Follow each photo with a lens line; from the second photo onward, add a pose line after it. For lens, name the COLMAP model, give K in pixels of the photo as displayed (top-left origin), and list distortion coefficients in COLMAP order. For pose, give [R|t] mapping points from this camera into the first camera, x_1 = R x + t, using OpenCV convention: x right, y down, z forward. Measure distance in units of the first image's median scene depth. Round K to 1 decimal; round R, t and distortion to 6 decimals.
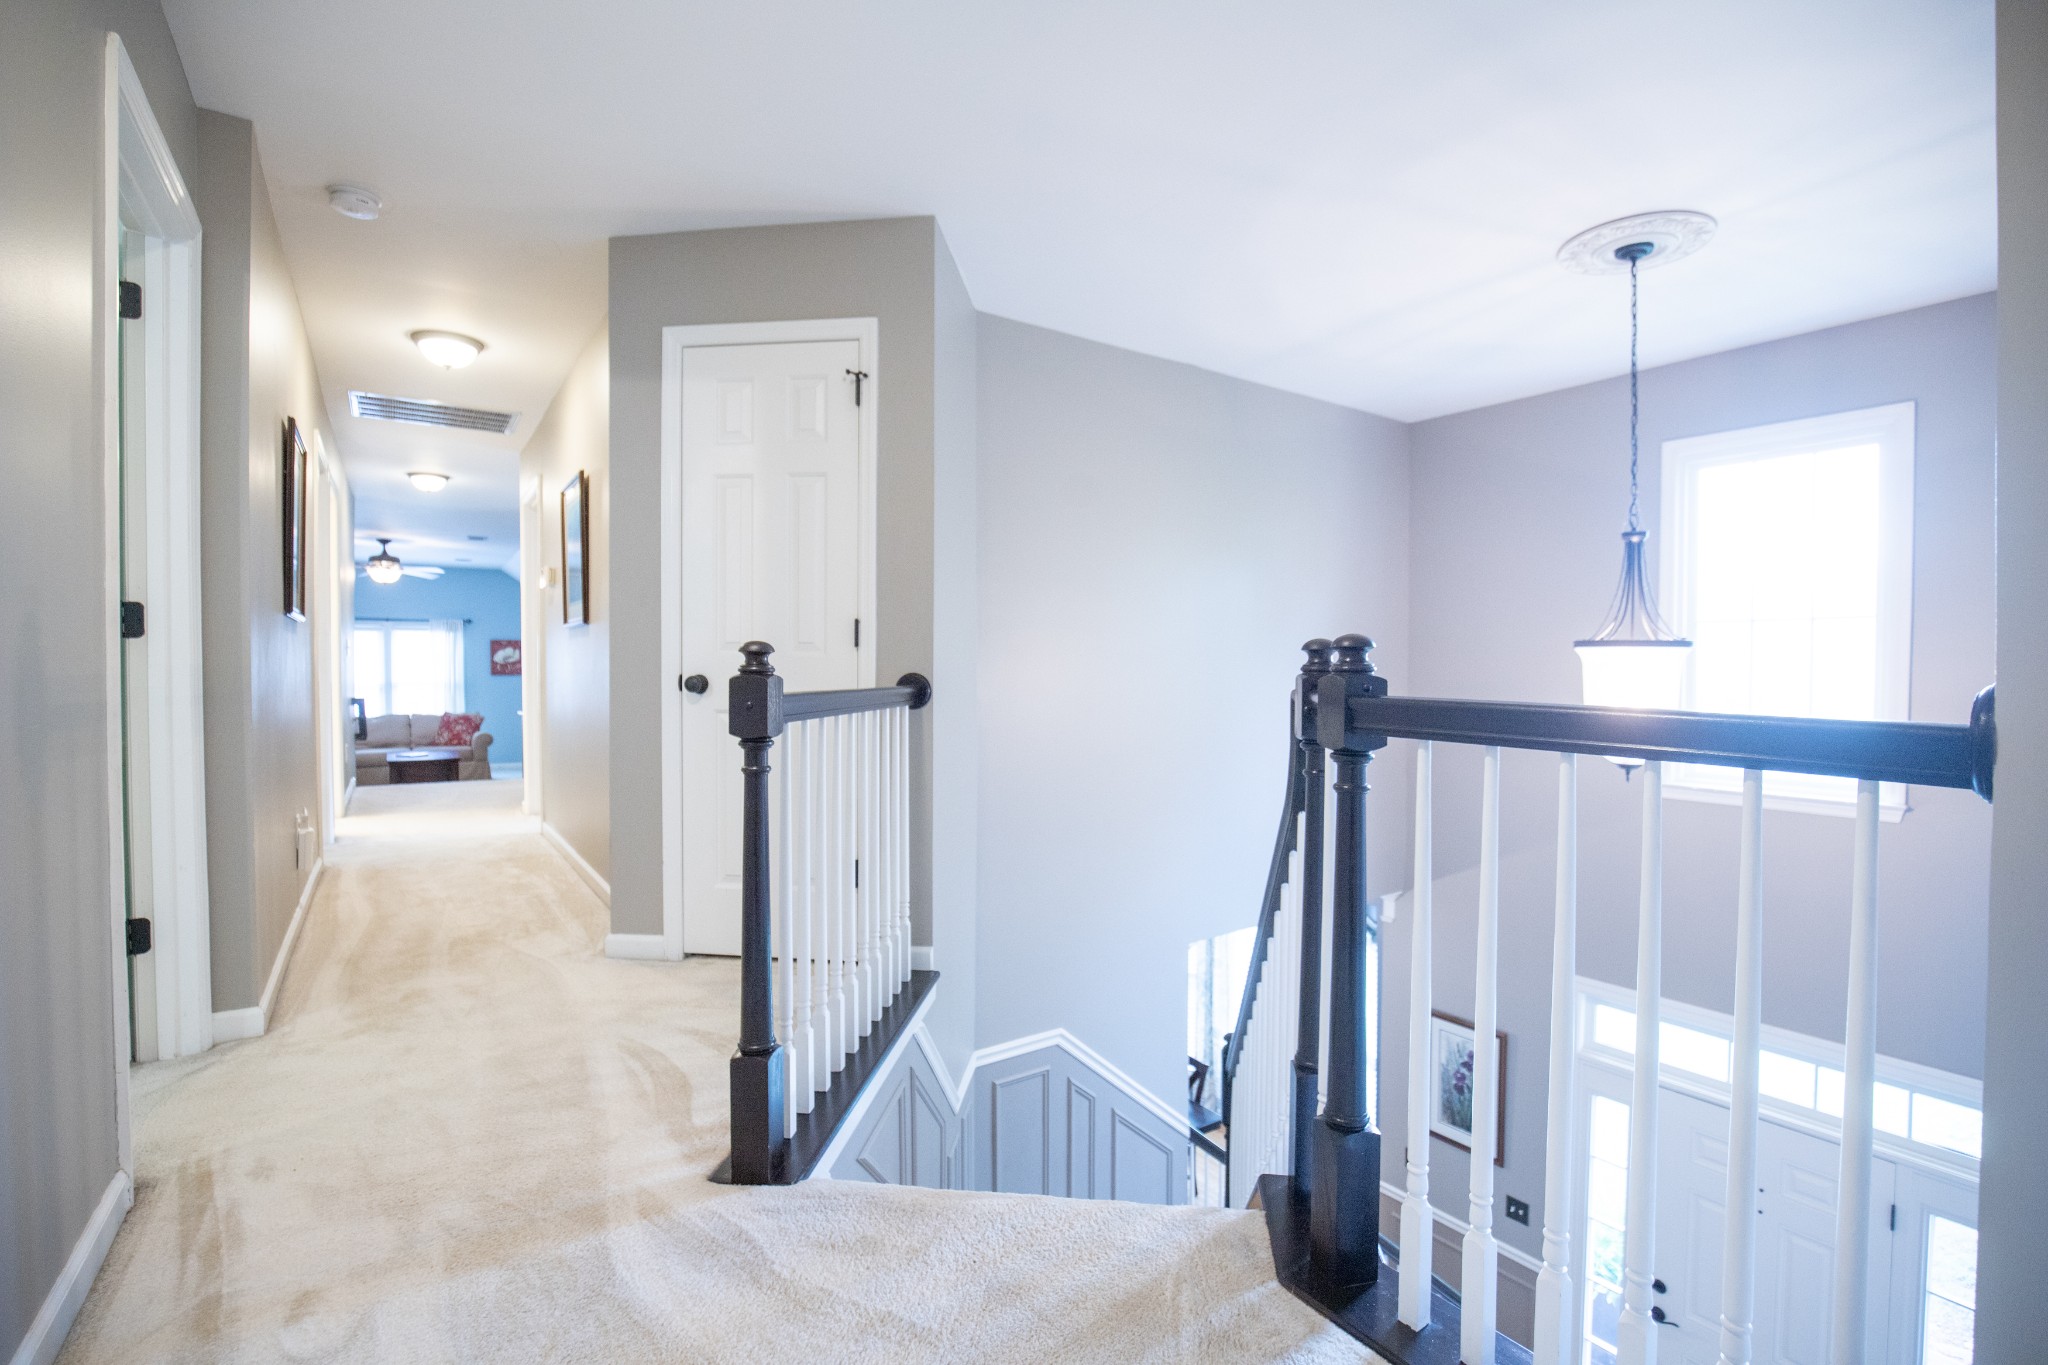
lens RADIAL K [[930.7, 0, 1021.1], [0, 930.7, 682.2], [0, 0, 1]] dist [-0.026418, 0.000644]
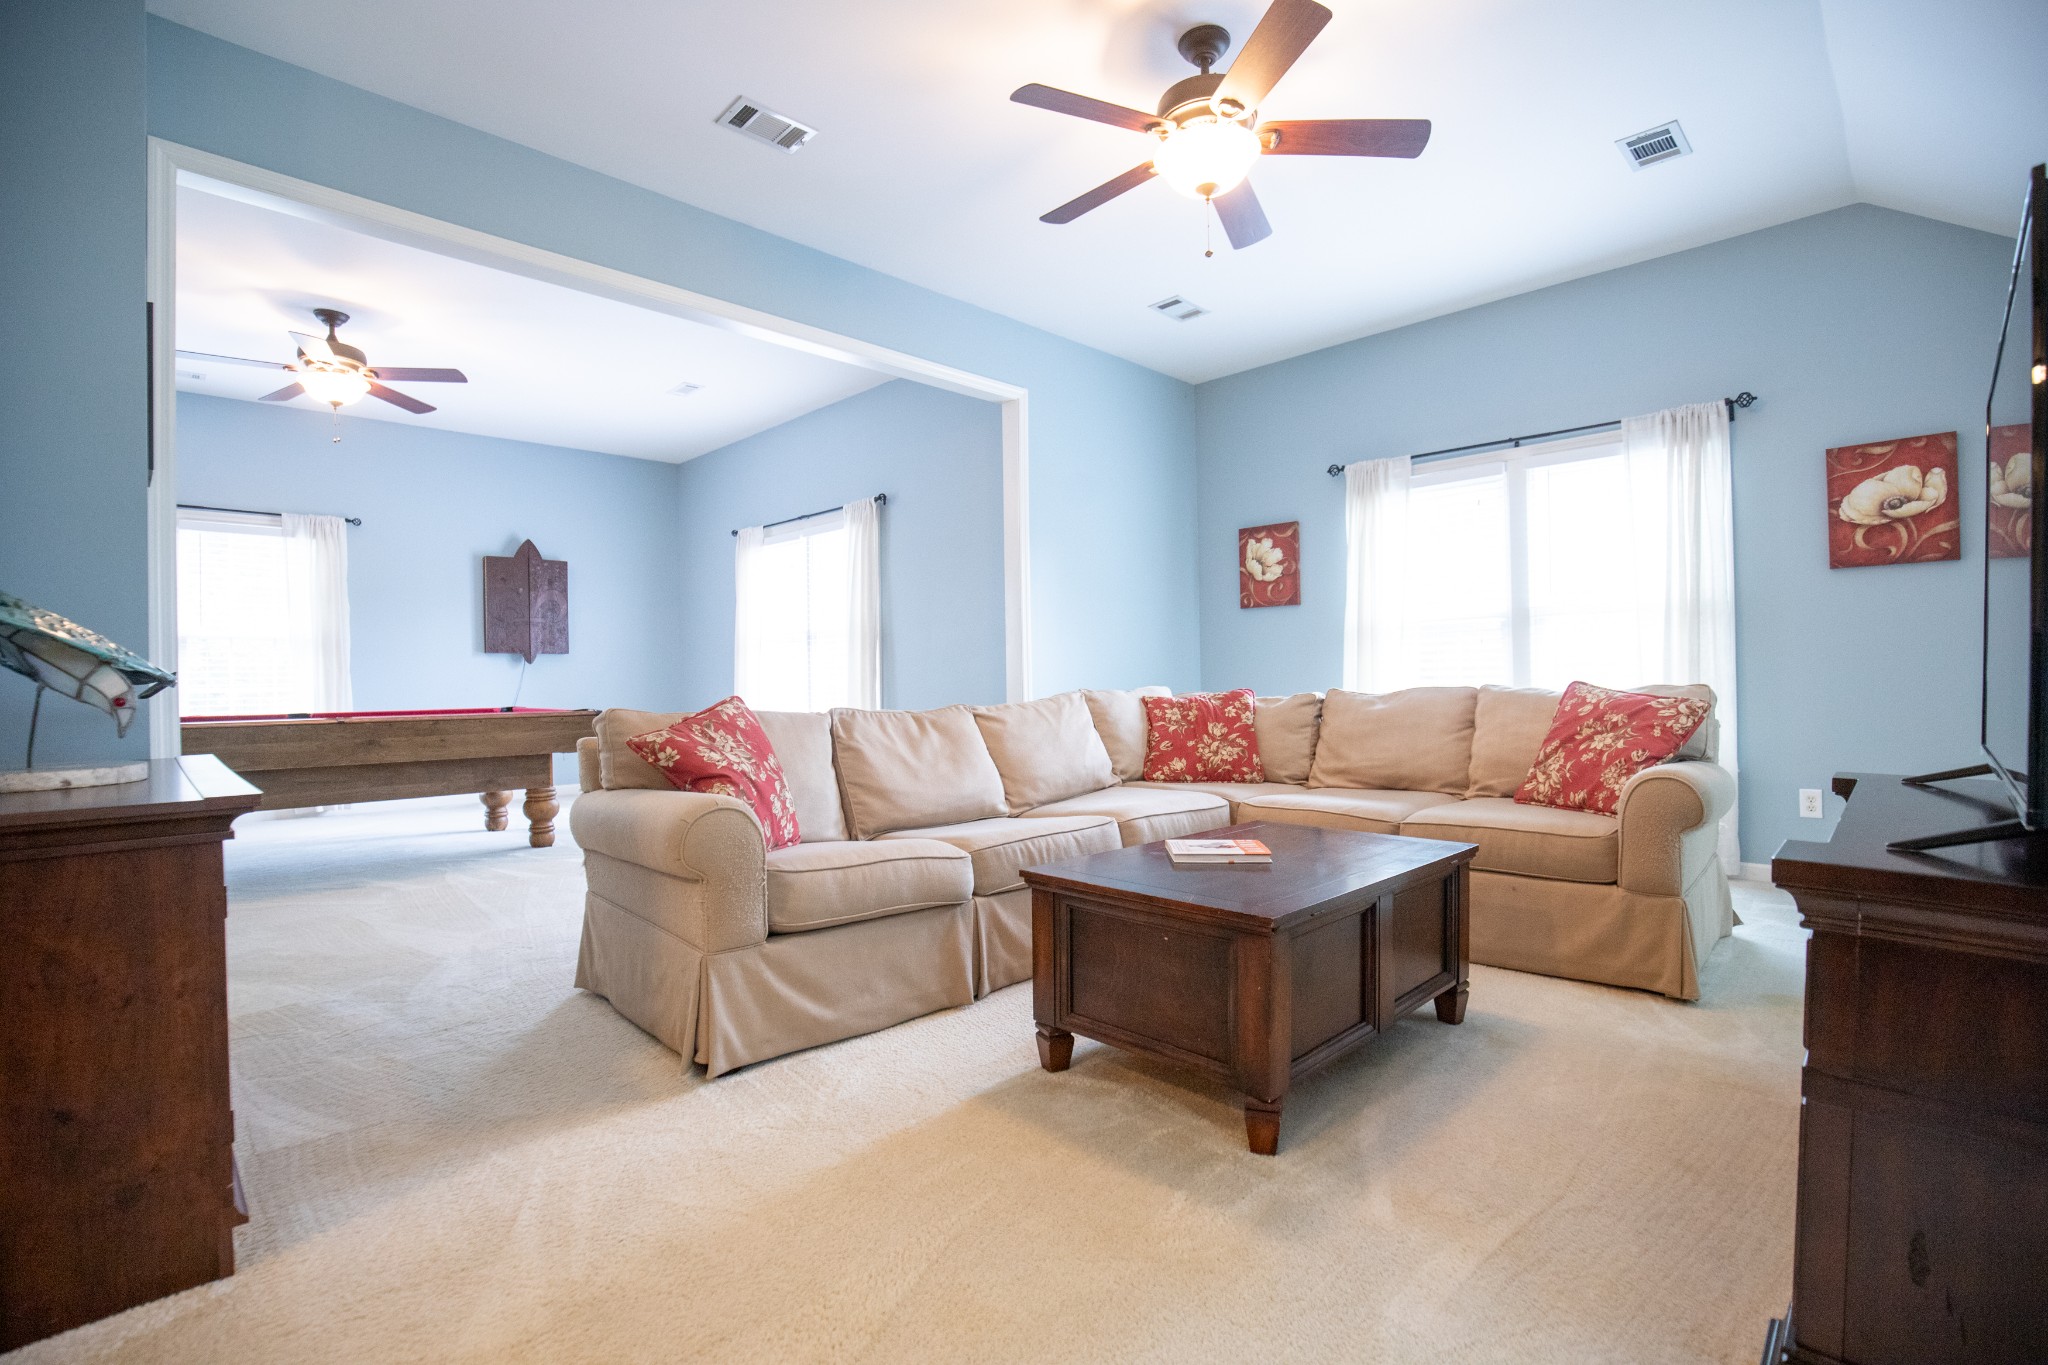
lens RADIAL K [[930.7, 0, 1025.3], [0, 930.7, 684.7], [0, 0, 1]] dist [-0.026418, 0.000644]
pose [[0.187265, 0.001643, -0.982308, -0.351038], [0.001353, 0.999997, 0.001931, 0.029489], [0.982308, -0.001691, 0.187263, 0.722322]]
